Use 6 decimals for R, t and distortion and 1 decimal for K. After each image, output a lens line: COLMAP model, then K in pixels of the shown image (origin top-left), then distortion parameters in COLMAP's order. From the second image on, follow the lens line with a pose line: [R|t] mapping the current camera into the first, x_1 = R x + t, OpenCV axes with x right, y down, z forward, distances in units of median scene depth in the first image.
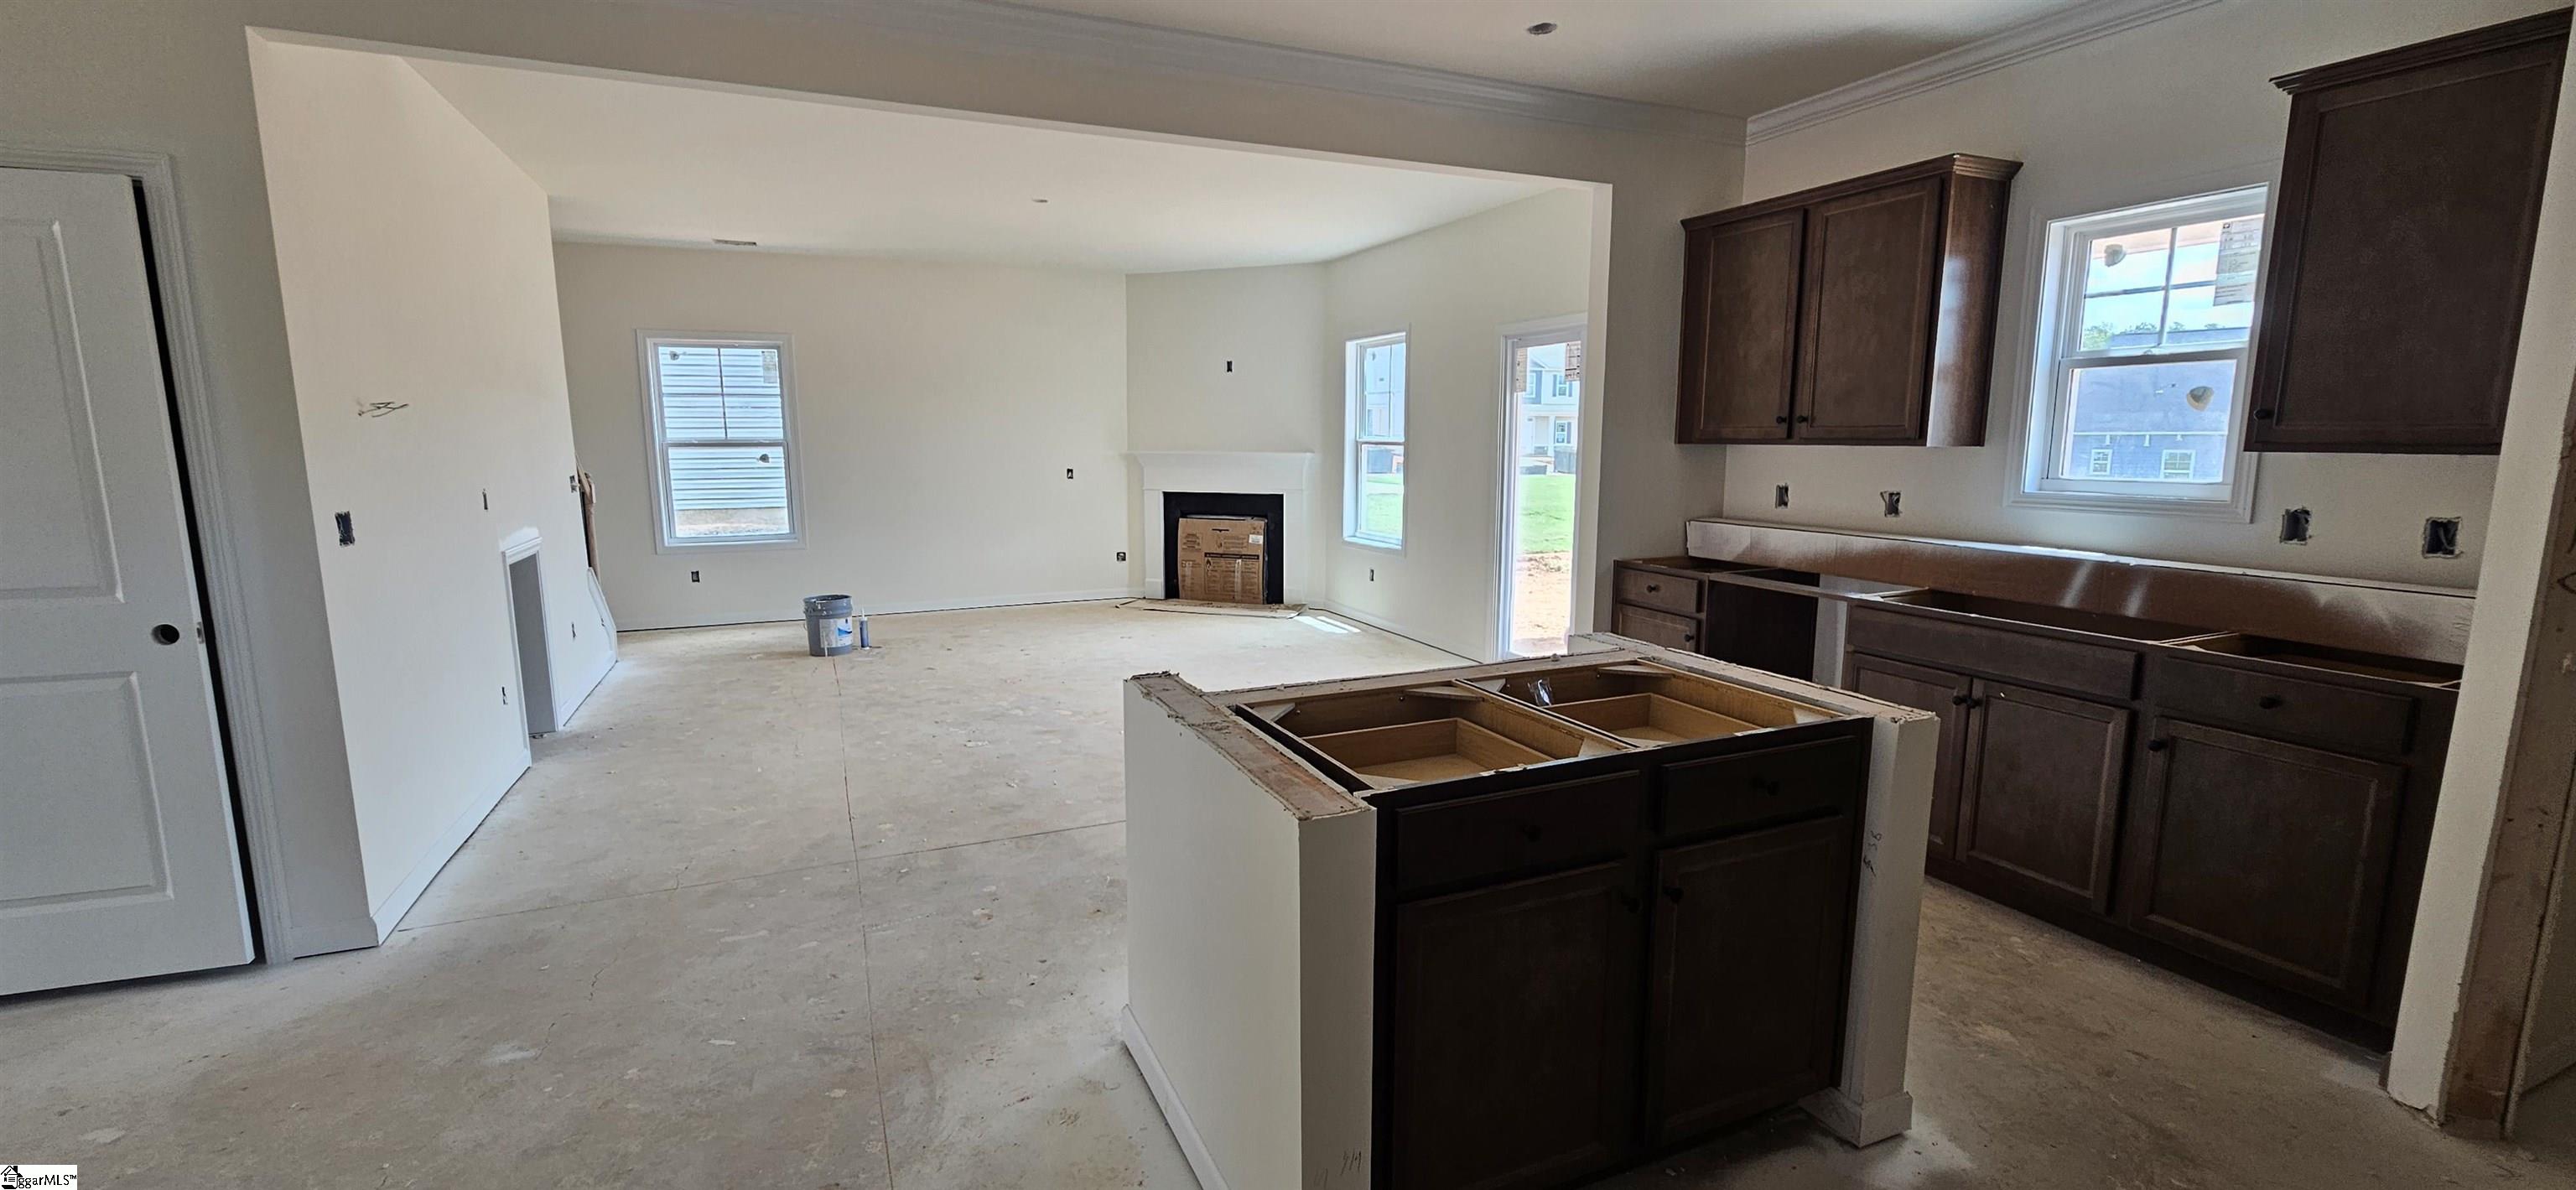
lens RADIAL K [[1071.9, 0, 1287.0], [0, 1071.9, 580.4], [0, 0, 1]] dist [-0.000504, -0.000153]
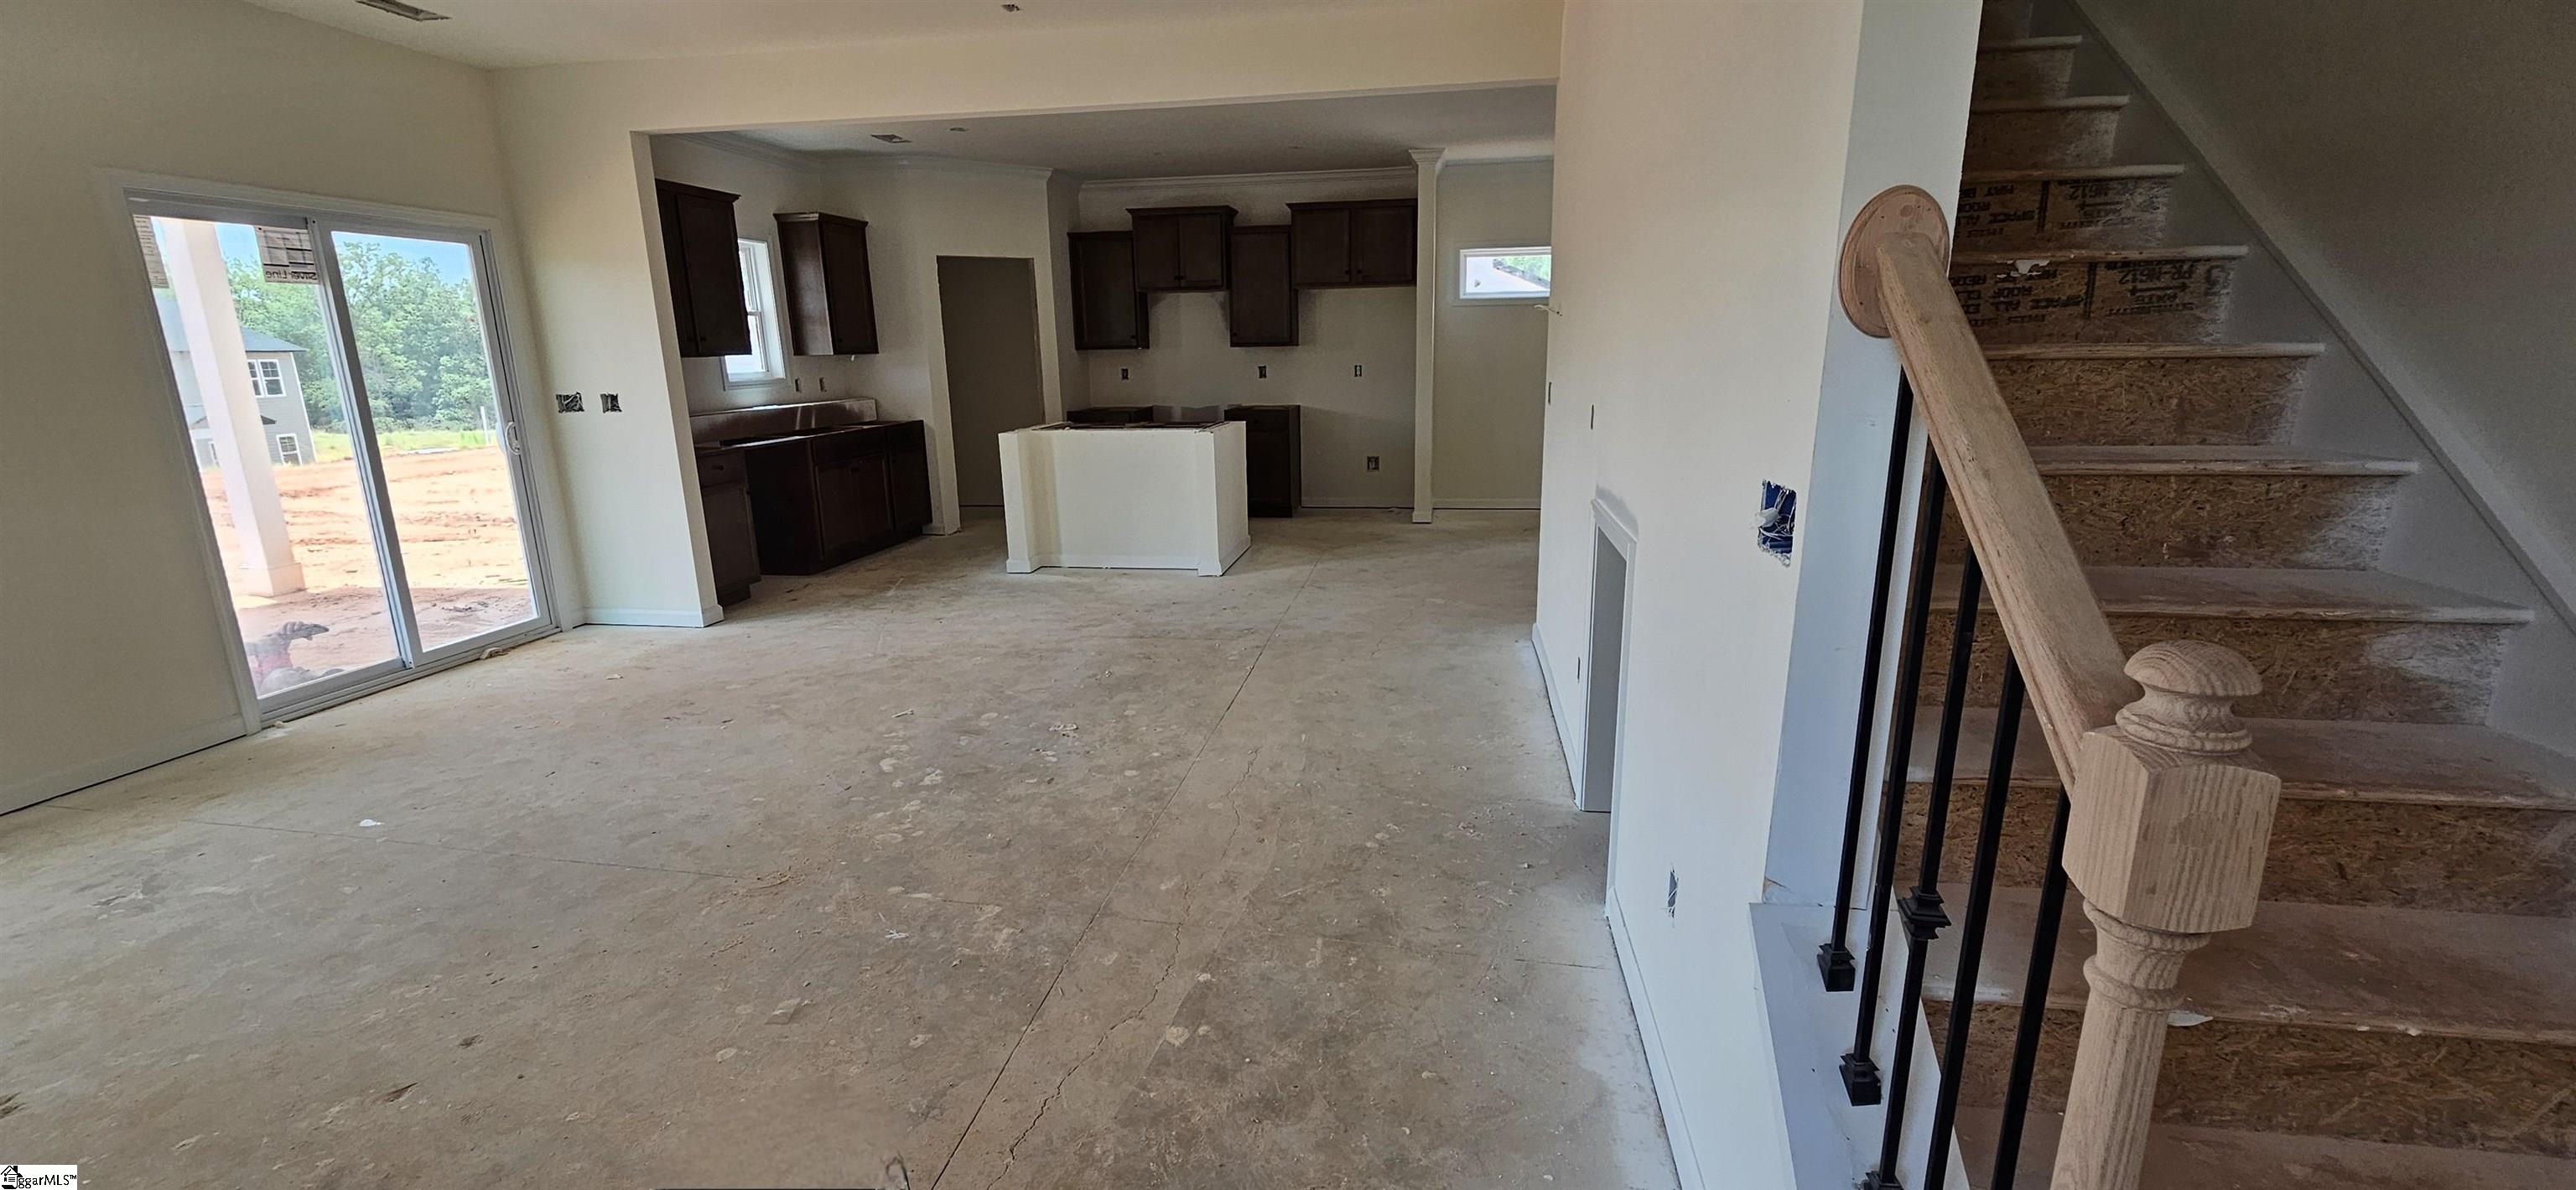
lens RADIAL K [[1010.9, 0, 1251.3], [0, 1010.9, 588.6], [0, 0, 1]] dist [-0.000606, -0.000096]
pose [[-0.822457, -0.118182, 0.556415, -1.086513], [0.095177, 0.935797, 0.339447, -0.256222], [-0.560808, 0.332139, -0.758405, 1.940851]]
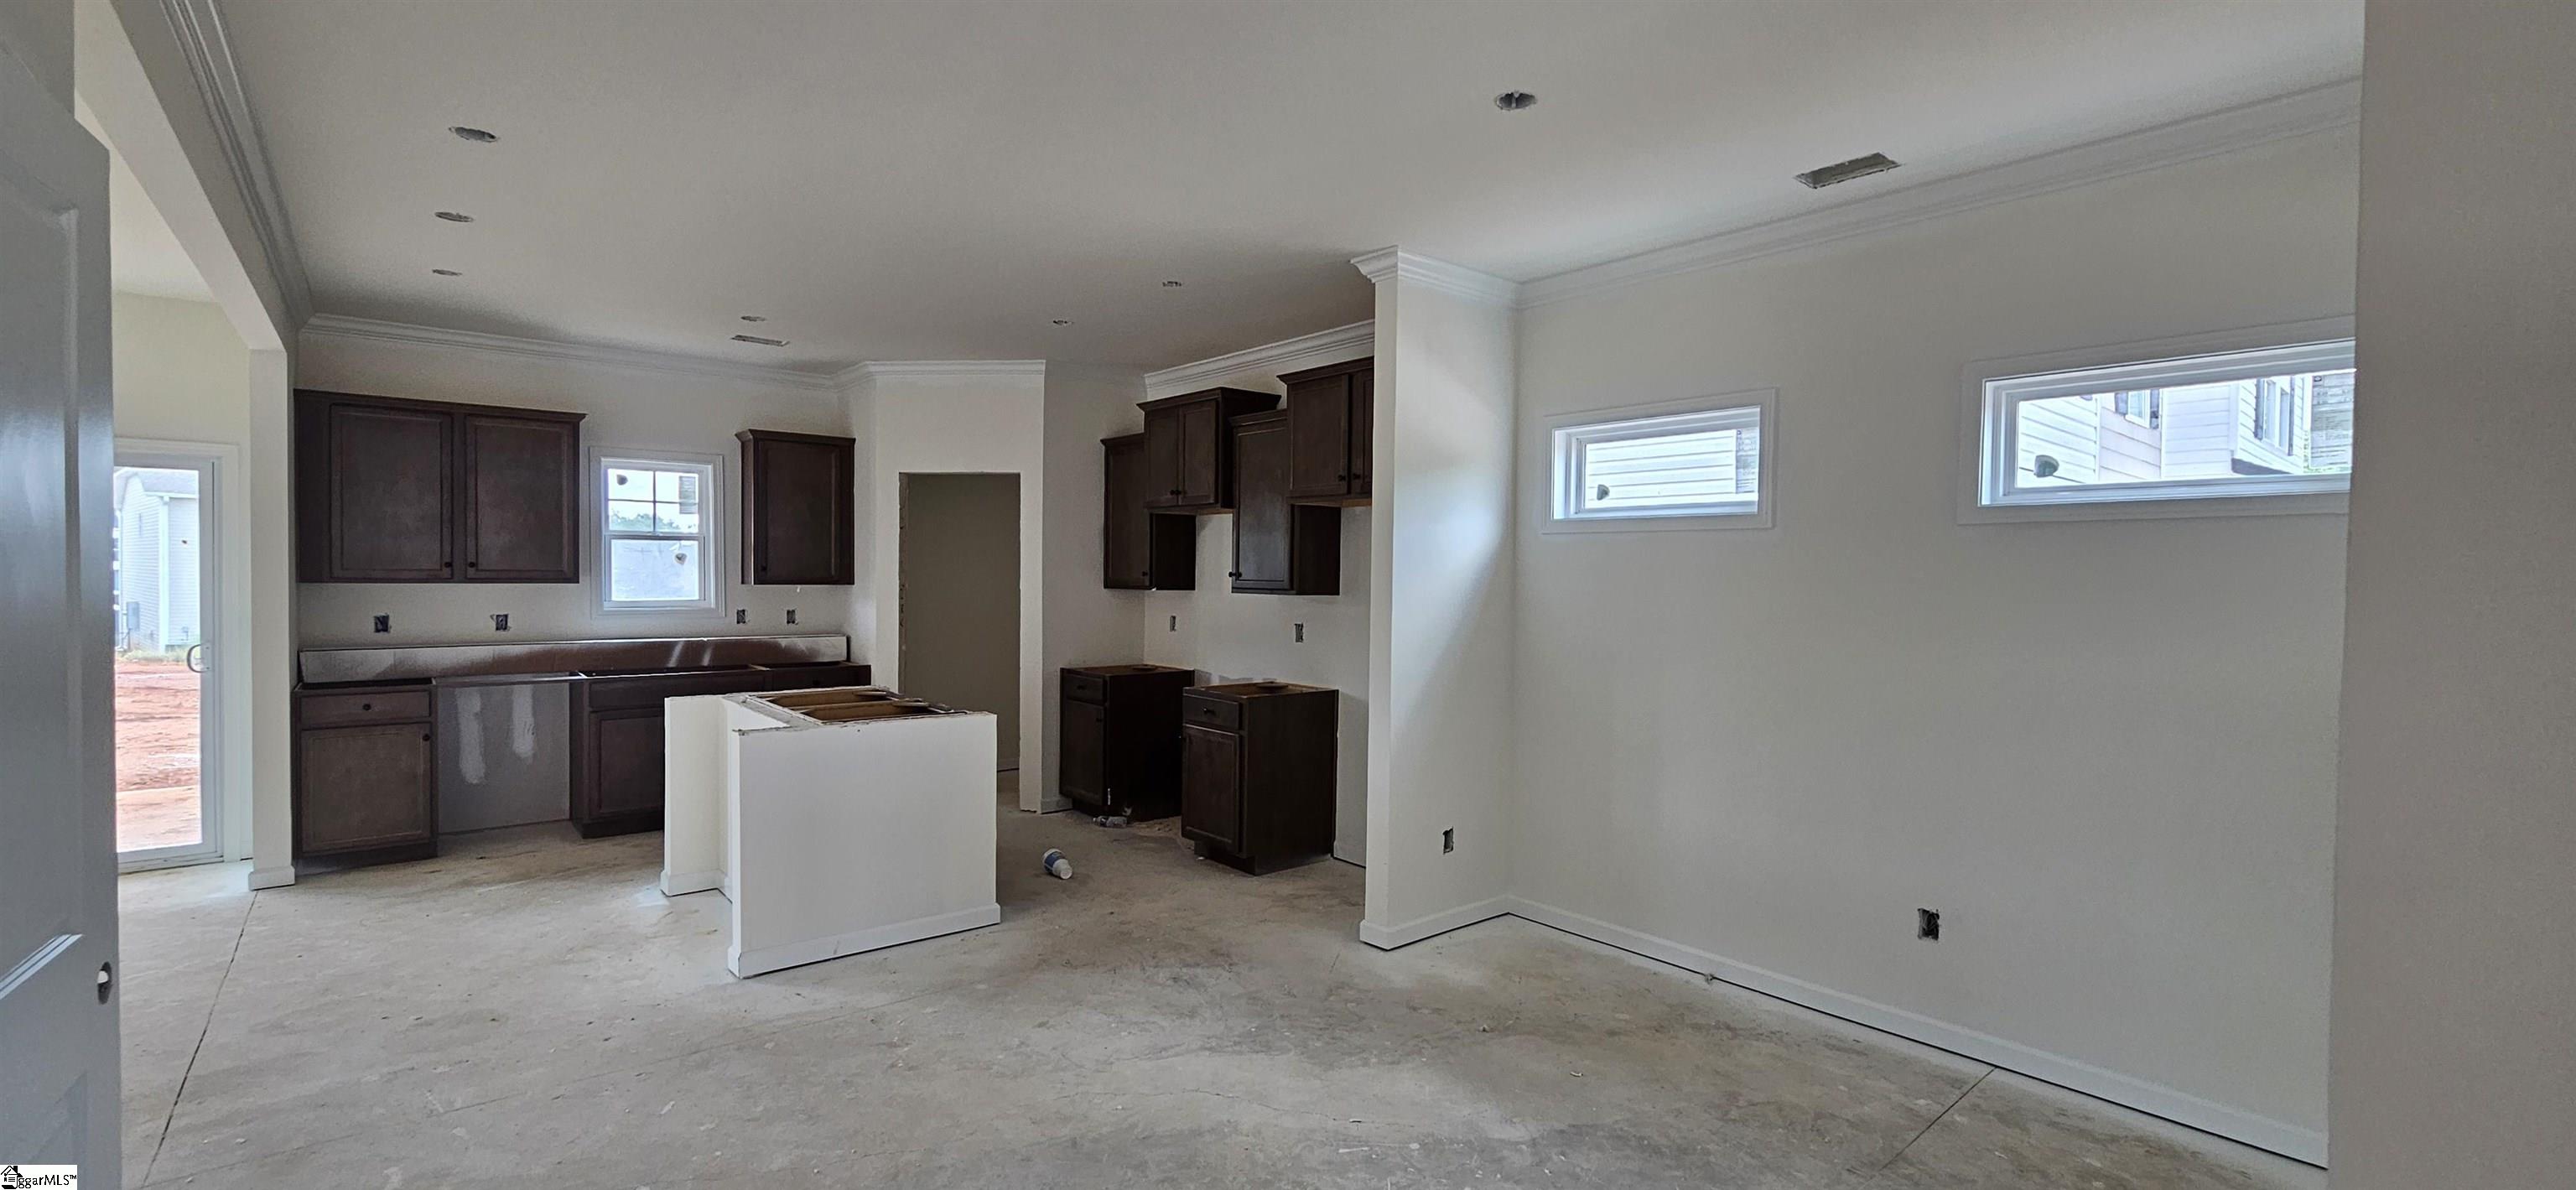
lens RADIAL K [[1071.9, 0, 1287.0], [0, 1071.9, 580.4], [0, 0, 1]] dist [-0.000504, -0.000153]
pose [[-0.283607, -0.010216, 0.958886, -1.258562], [0.116322, 0.992193, 0.044975, -0.077101], [-0.951859, 0.124295, -0.280204, 0.422597]]
